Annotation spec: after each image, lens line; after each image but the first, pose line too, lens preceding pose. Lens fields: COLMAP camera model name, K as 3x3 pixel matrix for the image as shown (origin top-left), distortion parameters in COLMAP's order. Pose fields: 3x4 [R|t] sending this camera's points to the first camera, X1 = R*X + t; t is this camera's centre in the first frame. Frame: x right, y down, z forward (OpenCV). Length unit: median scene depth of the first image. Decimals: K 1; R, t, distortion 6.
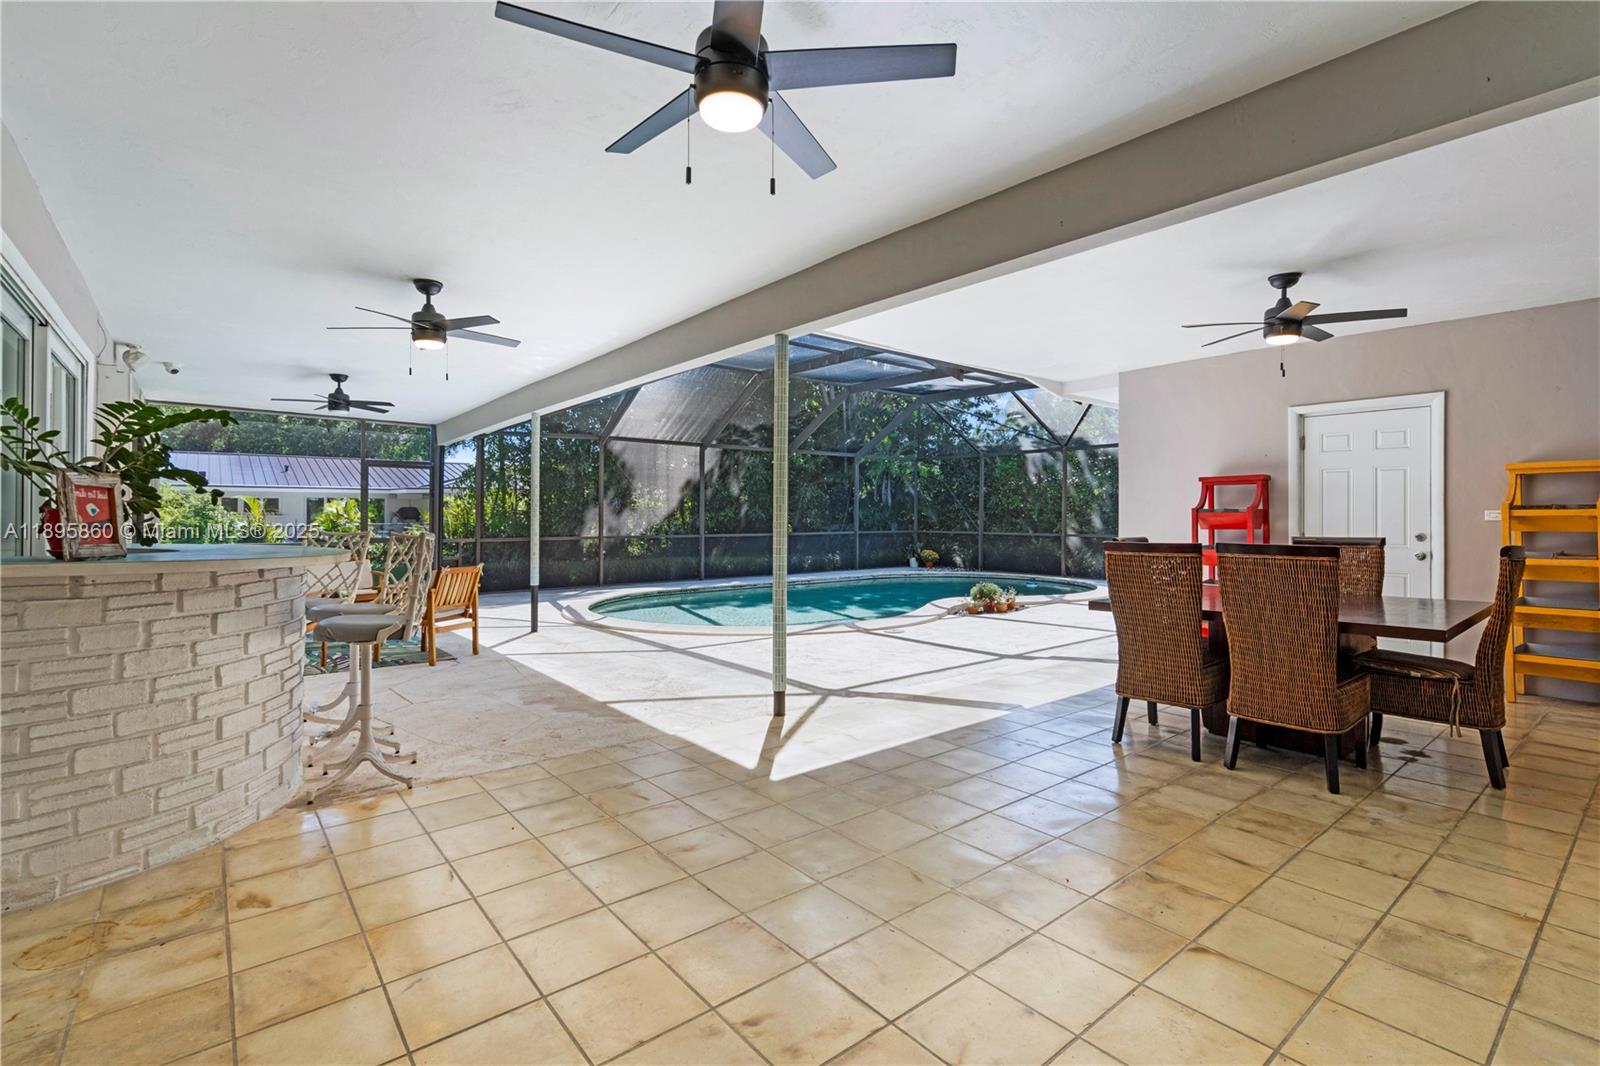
lens RADIAL K [[726.3, 0, 804.9], [0, 726.3, 525.8], [0, 0, 1]] dist [-0.005623, 0.000044]
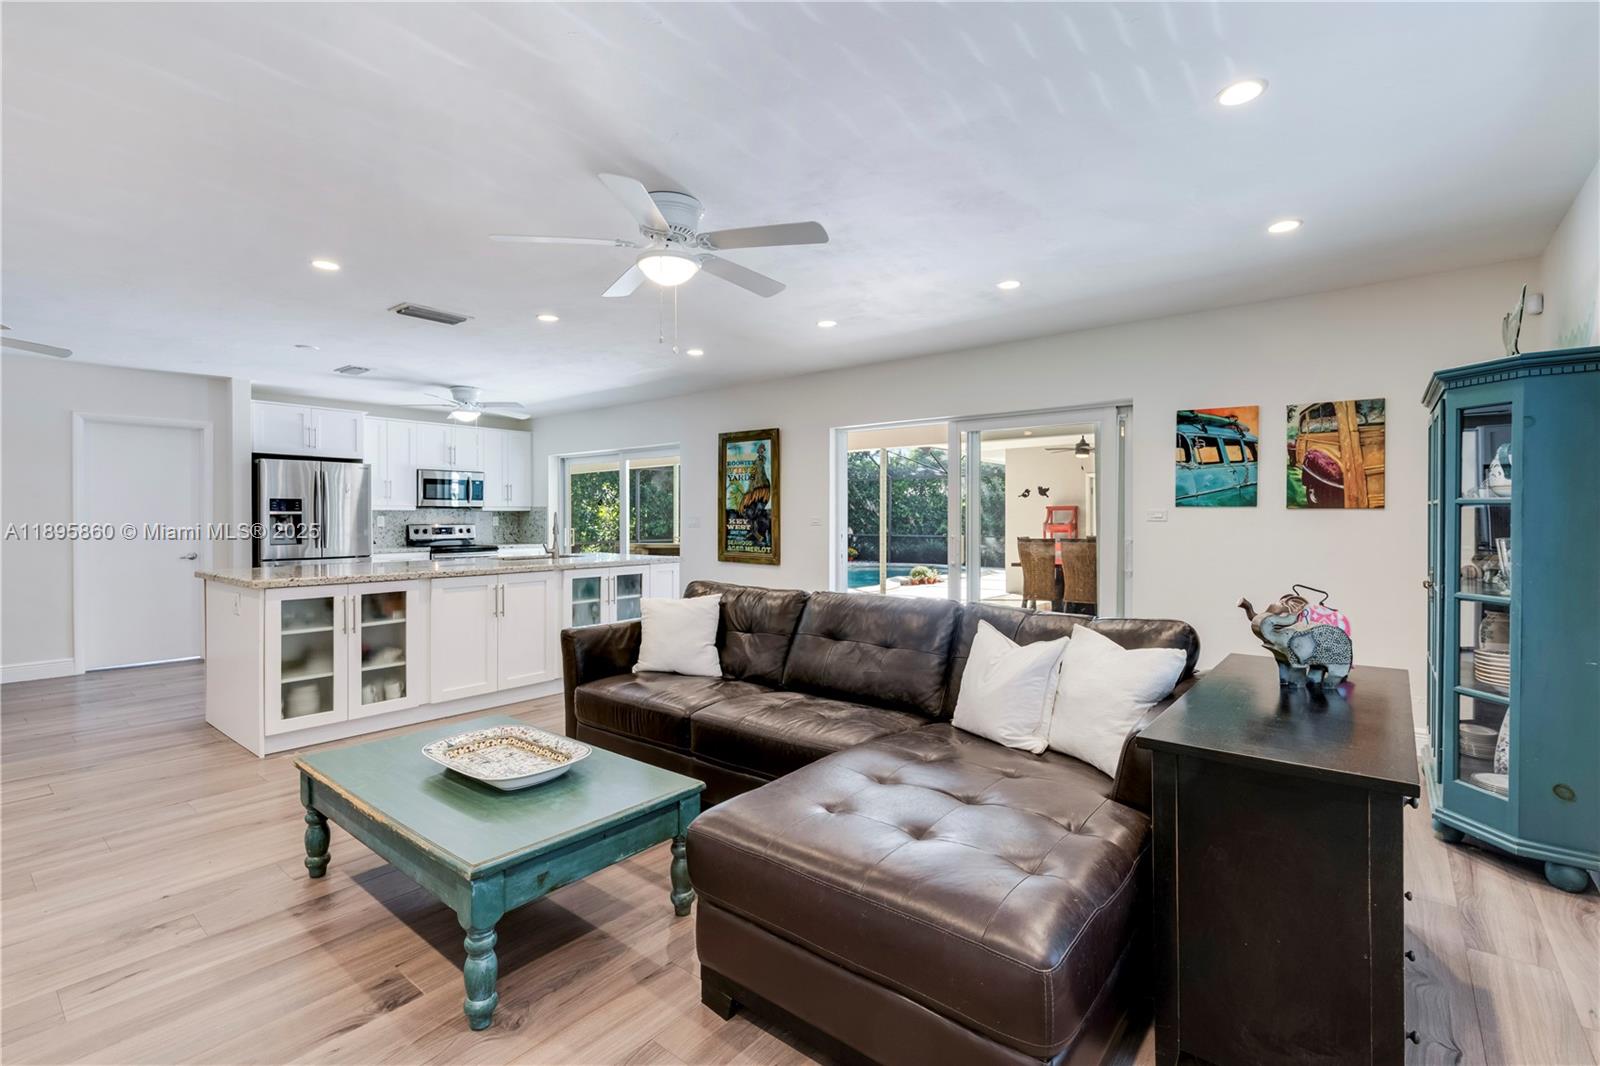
lens RADIAL K [[726.3, 0, 804.9], [0, 726.3, 525.8], [0, 0, 1]] dist [-0.005623, 0.000044]
pose [[0.976984, -0.003124, 0.213292, -0.628744], [0.004487, 0.999973, -0.005903, -0.004534], [-0.213267, 0.006724, 0.976971, -0.964125]]
